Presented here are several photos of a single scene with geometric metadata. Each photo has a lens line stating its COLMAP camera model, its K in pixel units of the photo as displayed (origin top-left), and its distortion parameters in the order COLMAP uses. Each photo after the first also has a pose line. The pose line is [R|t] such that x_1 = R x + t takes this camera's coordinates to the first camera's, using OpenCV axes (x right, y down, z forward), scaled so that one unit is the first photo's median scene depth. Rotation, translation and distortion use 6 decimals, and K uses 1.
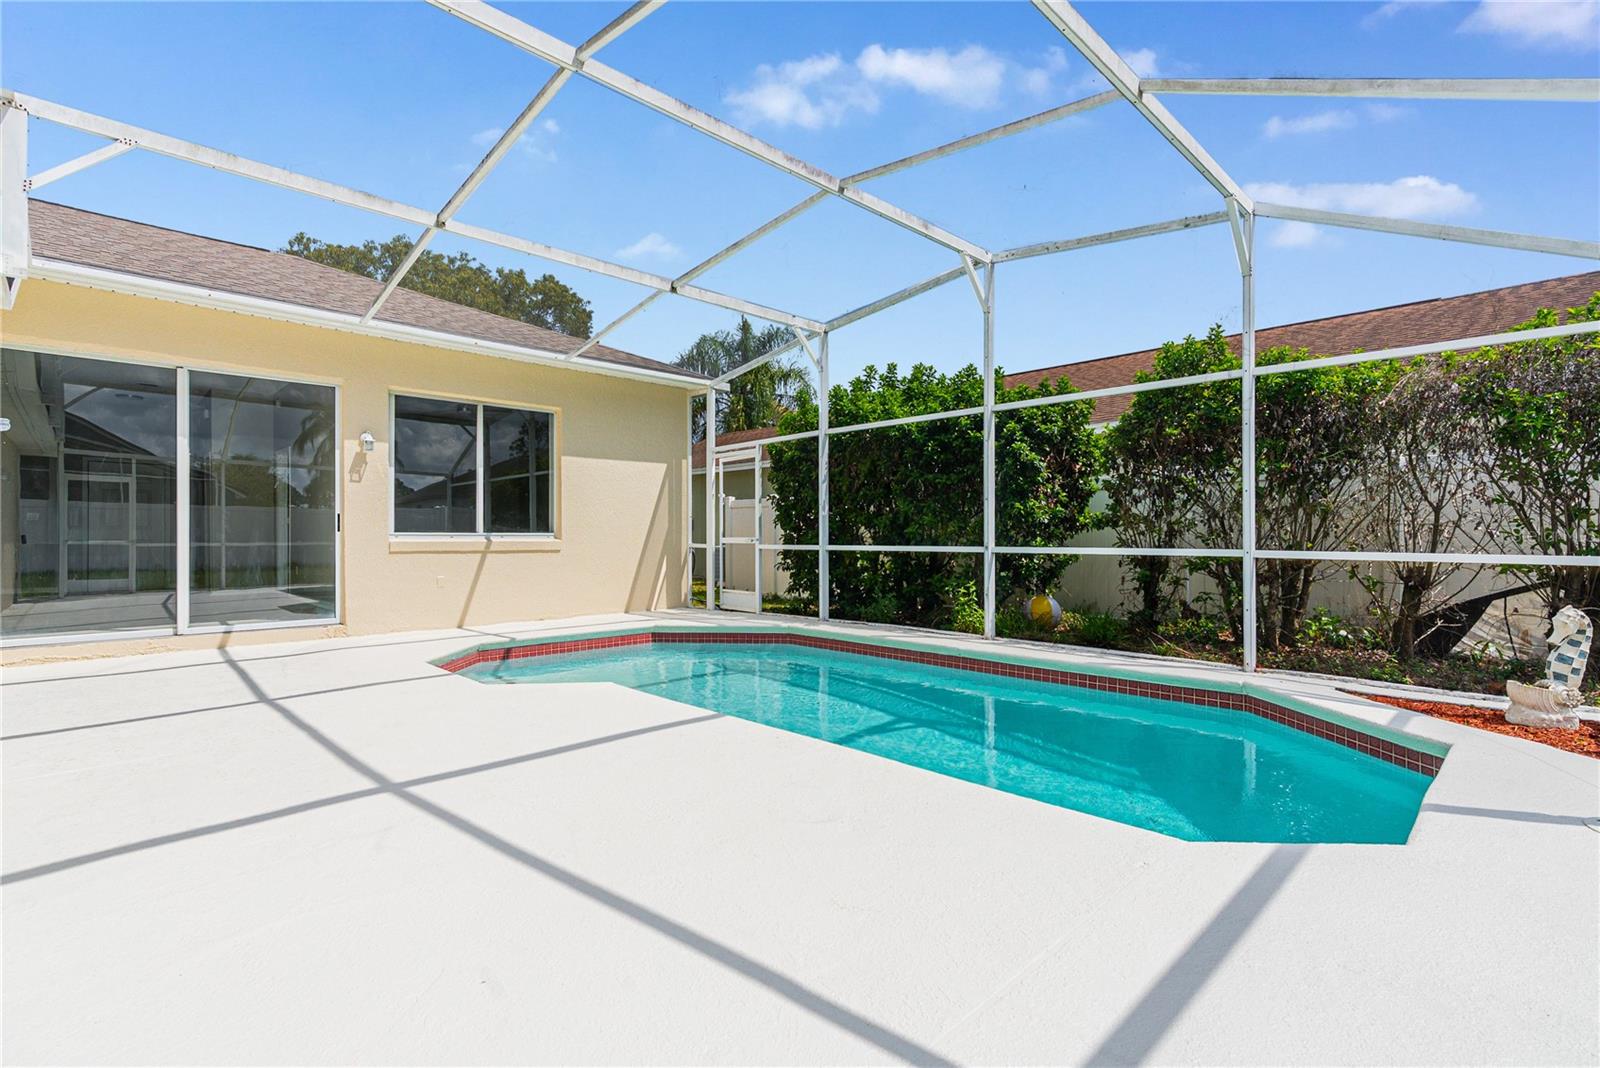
lens RADIAL K [[732.0, 0, 795.7], [0, 732.0, 529.2], [0, 0, 1]] dist [-0.001173, 0.000050]
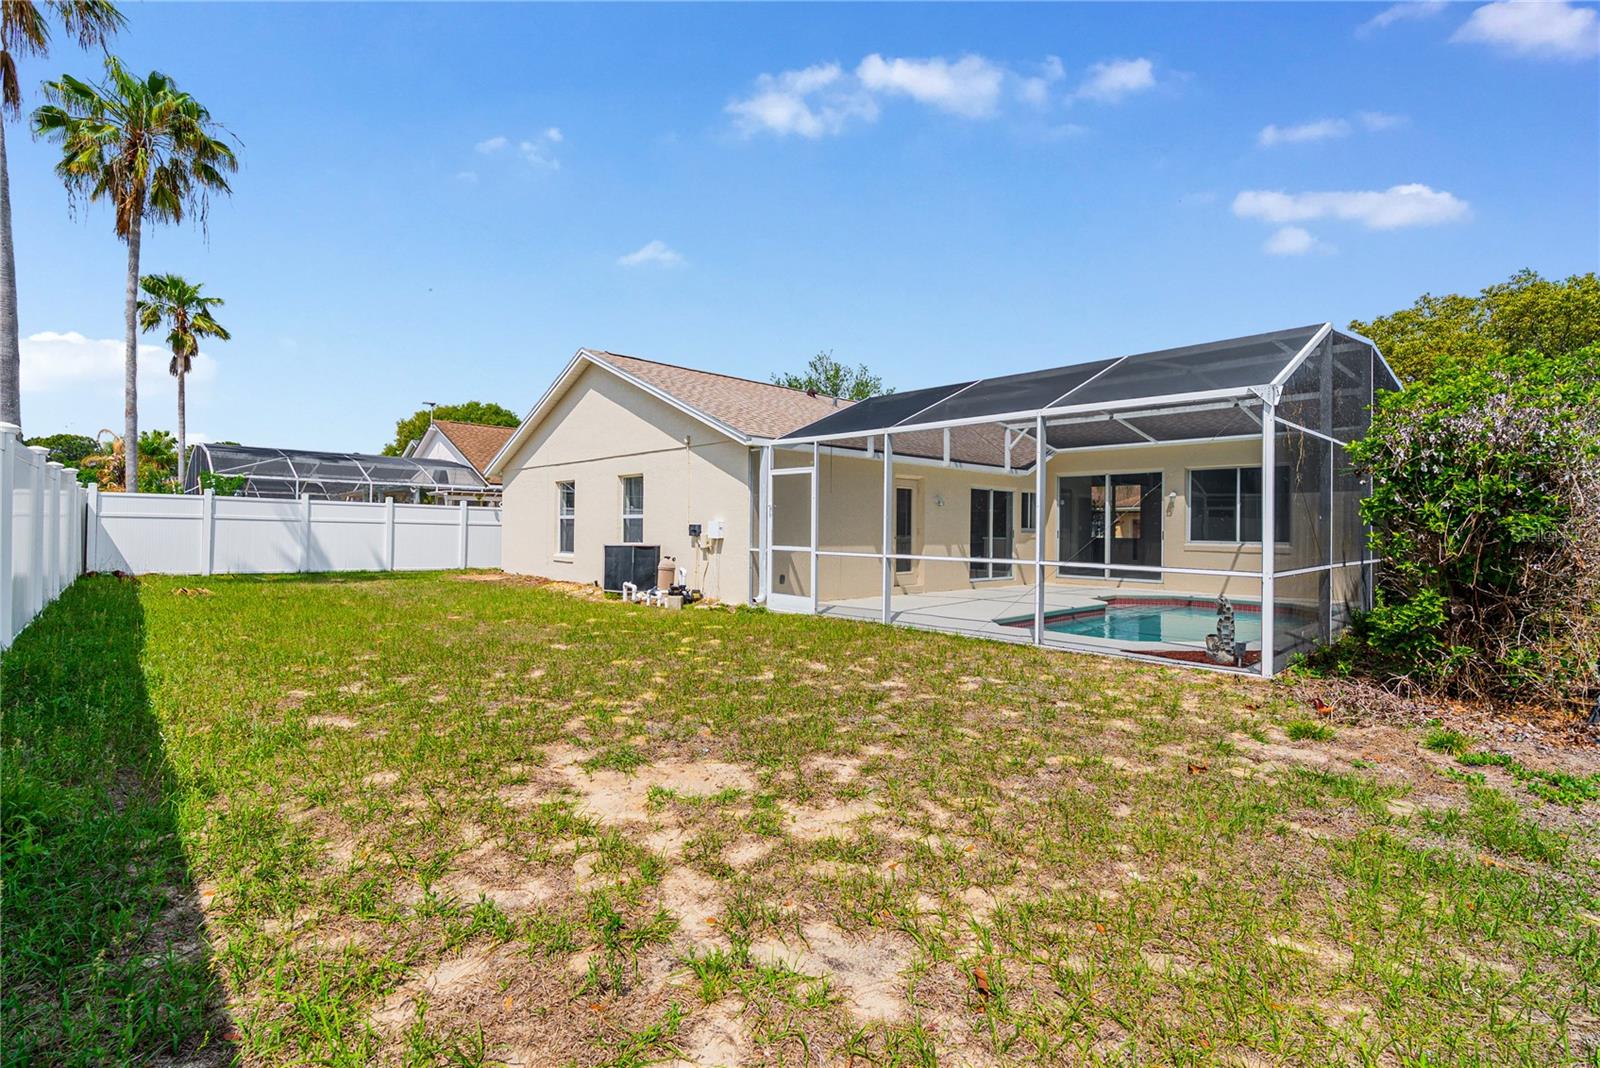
lens RADIAL K [[732.0, 0, 795.7], [0, 732.0, 529.2], [0, 0, 1]] dist [-0.001173, 0.000050]
pose [[-0.030127, -0.001222, -0.999545, 1.384197], [0.000877, 0.999999, -0.001249, -0.023203], [0.999546, -0.000914, -0.030126, -0.001356]]
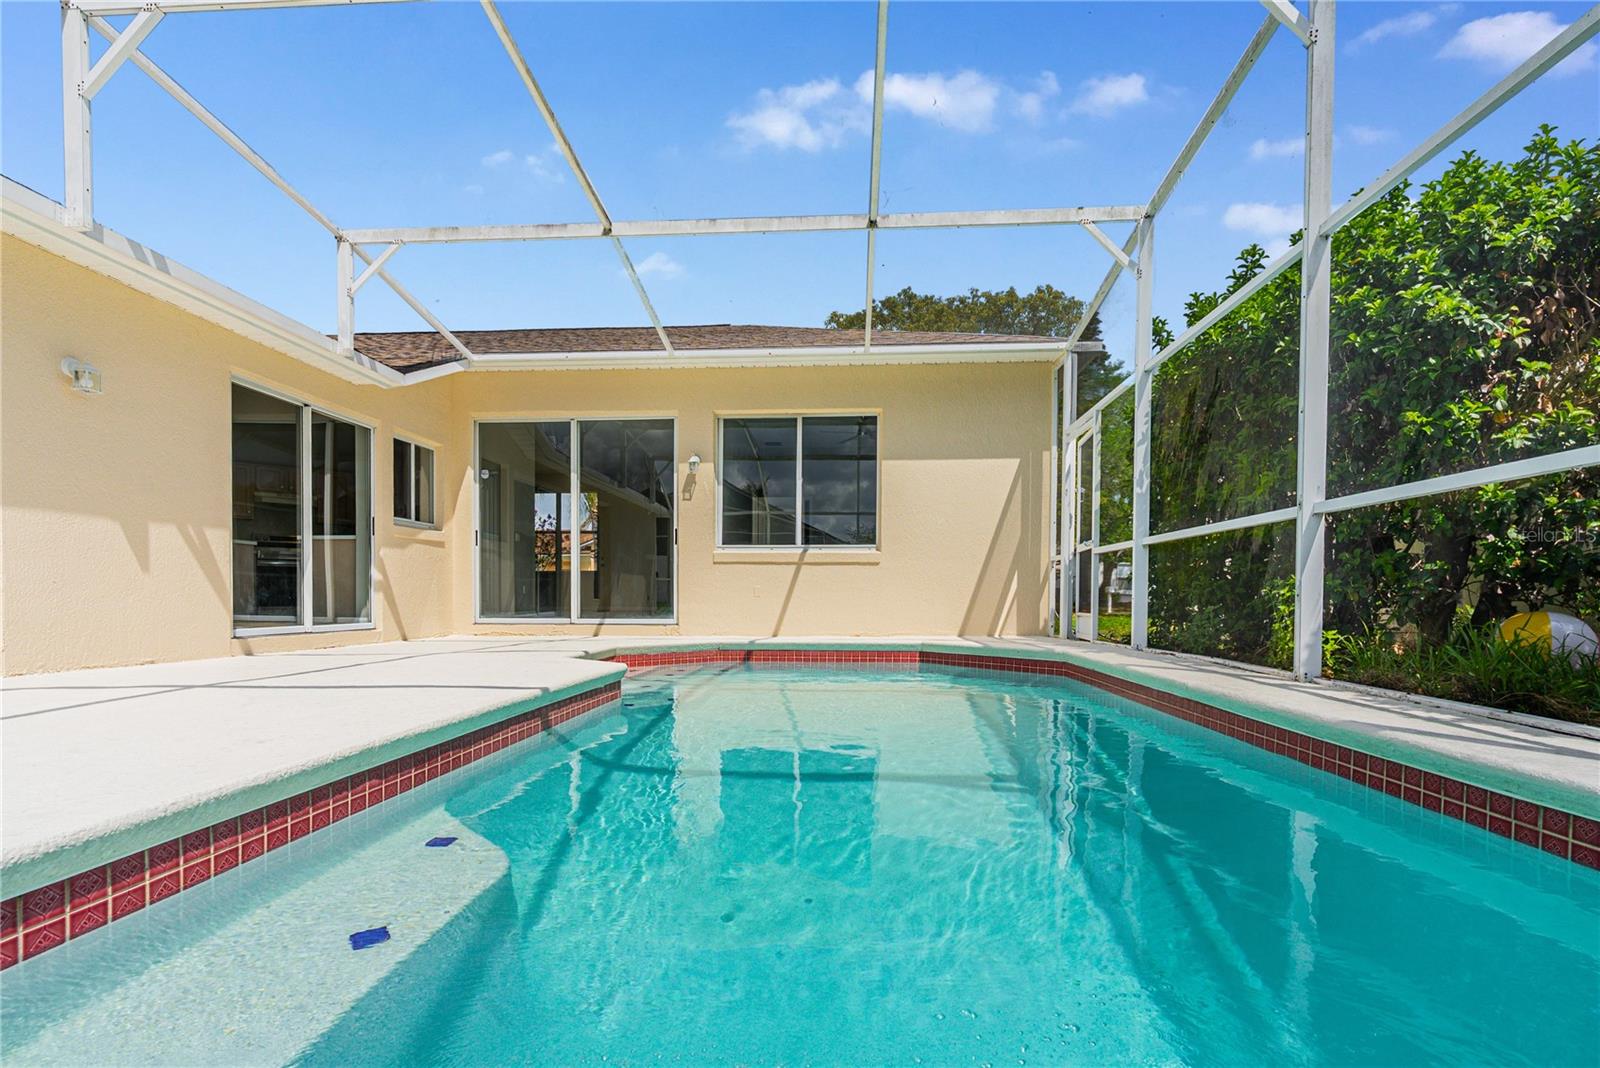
lens RADIAL K [[751.5, 0, 814.3], [0, 751.5, 614.9], [0, 0, 1]] dist [0.000916, 0.000244]
pose [[0.674220, 0.018395, -0.738302, 0.360856], [0.005184, 0.999547, 0.029637, 0.072590], [0.738513, -0.023809, 0.673819, 0.324396]]
